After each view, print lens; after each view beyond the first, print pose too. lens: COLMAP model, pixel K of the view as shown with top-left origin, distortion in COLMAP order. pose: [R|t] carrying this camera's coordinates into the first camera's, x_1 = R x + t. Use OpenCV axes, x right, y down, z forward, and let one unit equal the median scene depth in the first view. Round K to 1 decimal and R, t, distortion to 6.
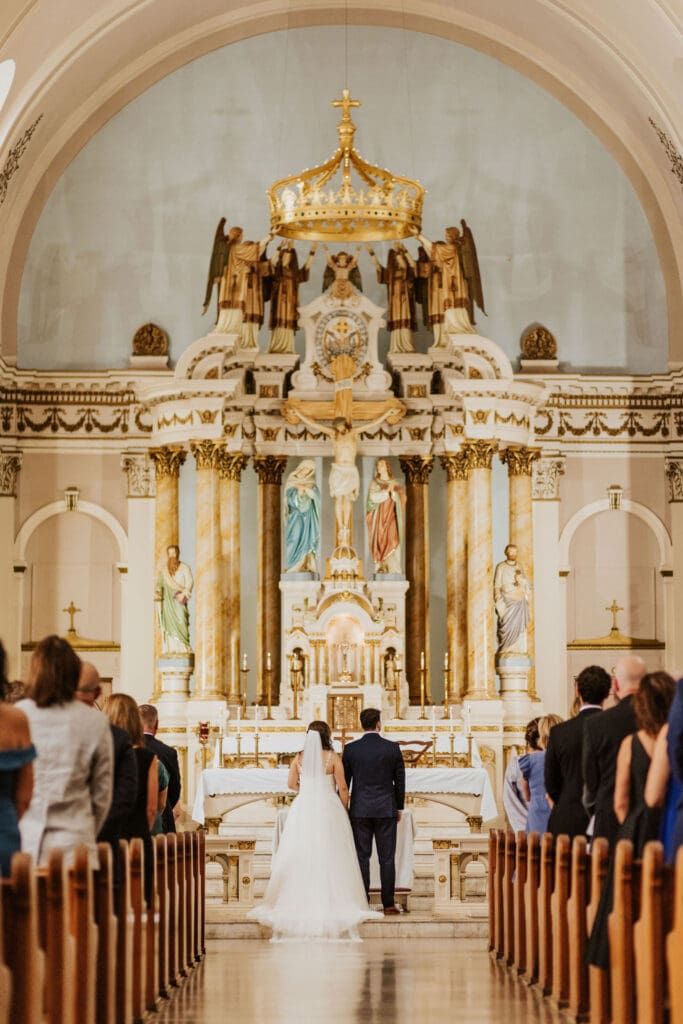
lens RADIAL K [[2484.9, 0, 341.5], [0, 2484.9, 512.0], [0, 0, 1]] dist [0.011115, 0.040426]
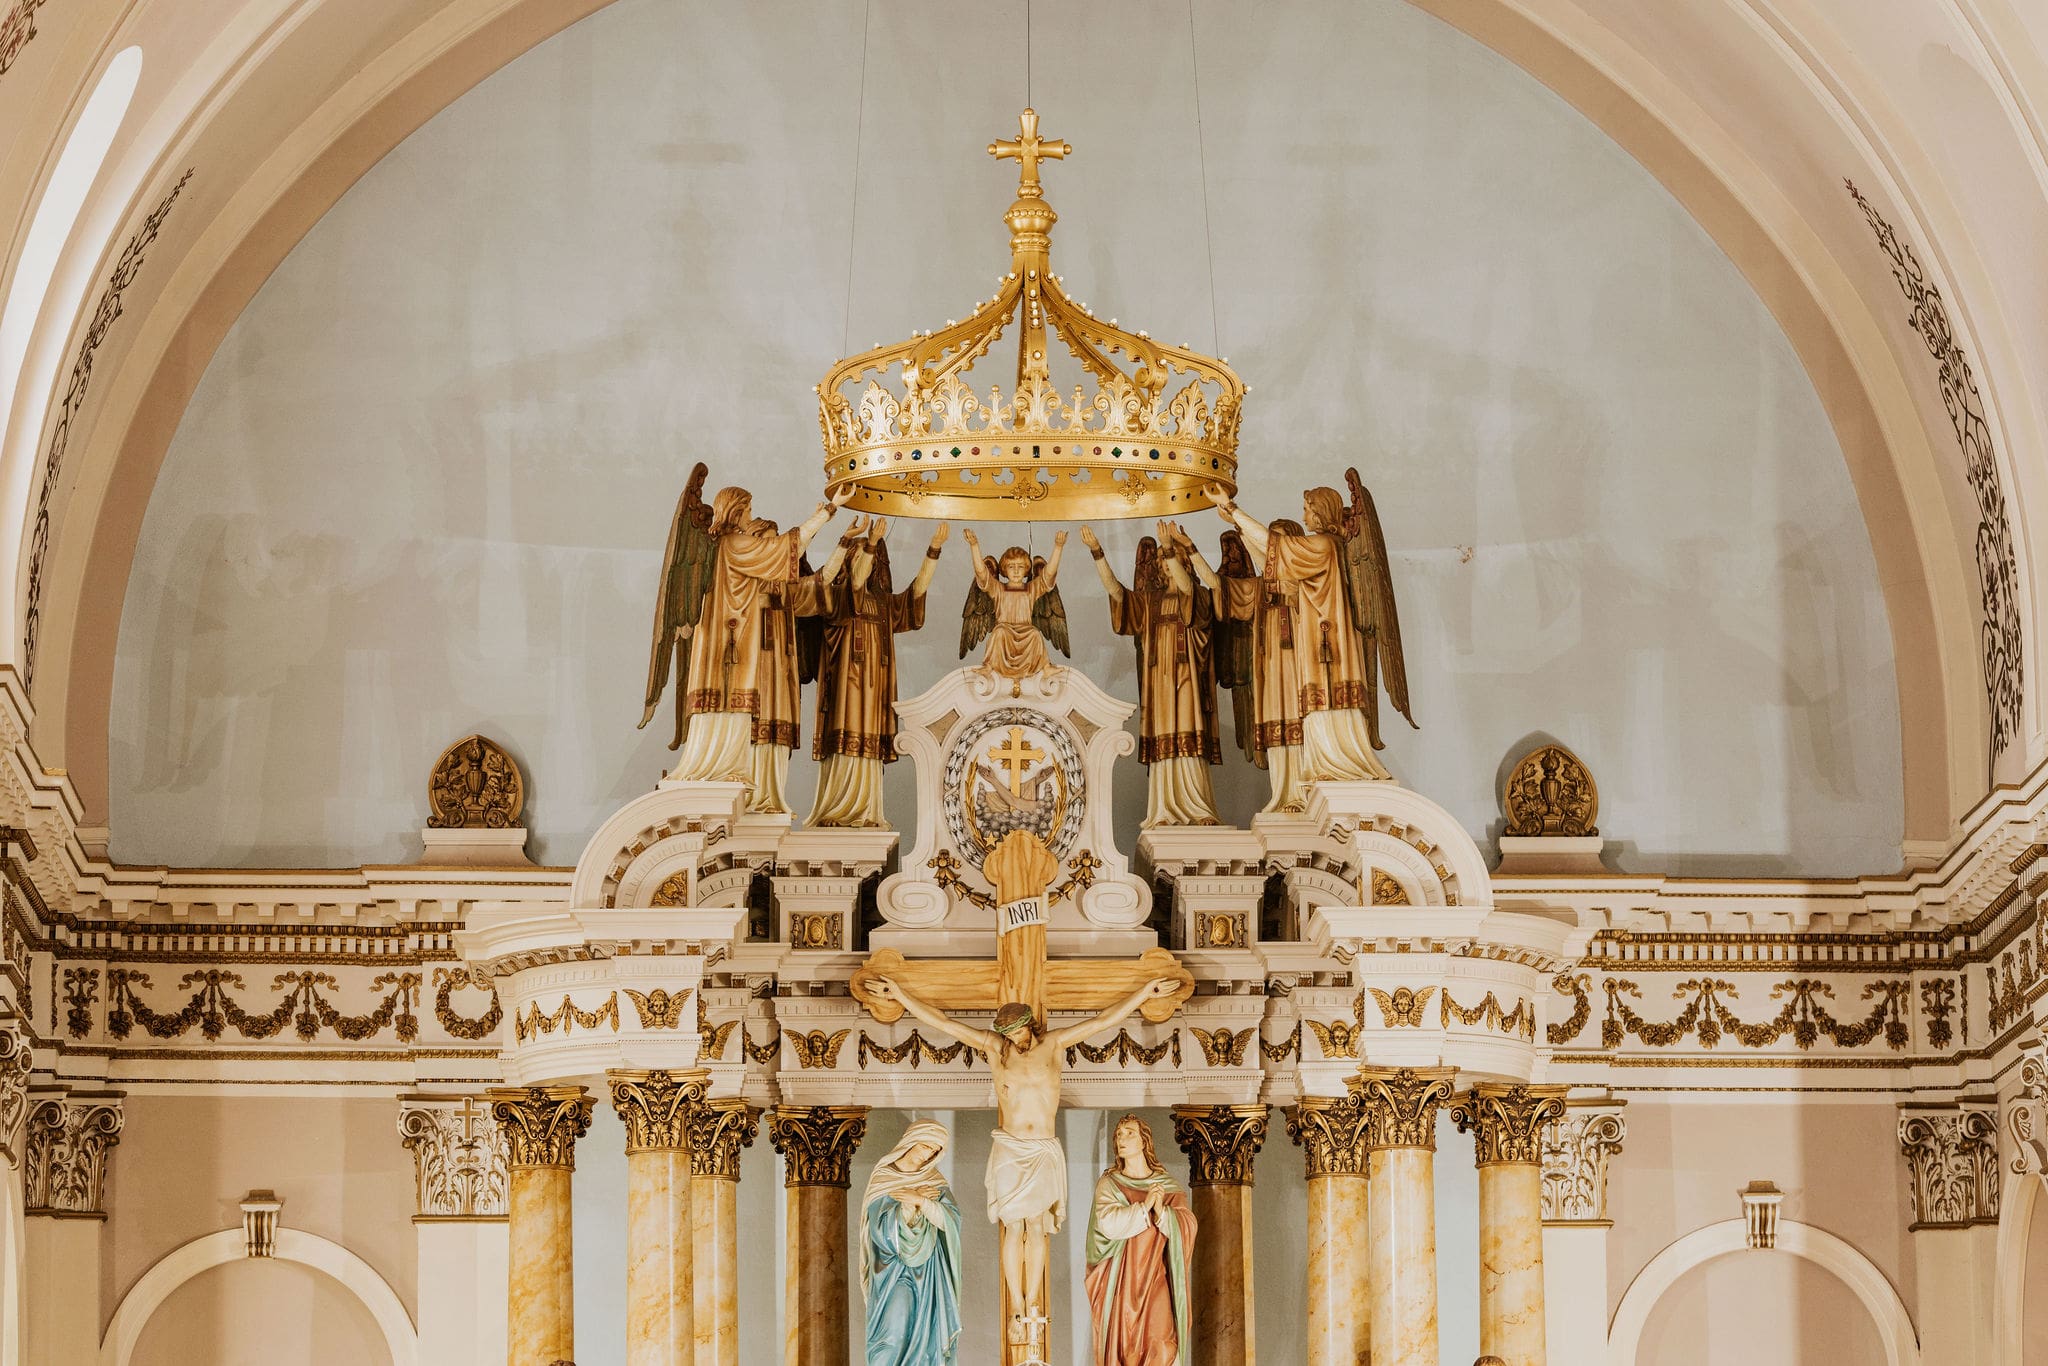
lens RADIAL K [[7538.4, 0, 1024.0], [0, 7538.4, 683.0], [0, 0, 1]] dist [0.040315, -0.414241]
pose [[0.999654, -0.000343, 0.026289, -0.027721], [0.001977, 0.998065, -0.062148, -0.016103], [-0.026217, 0.062178, 0.997721, -0.104805]]
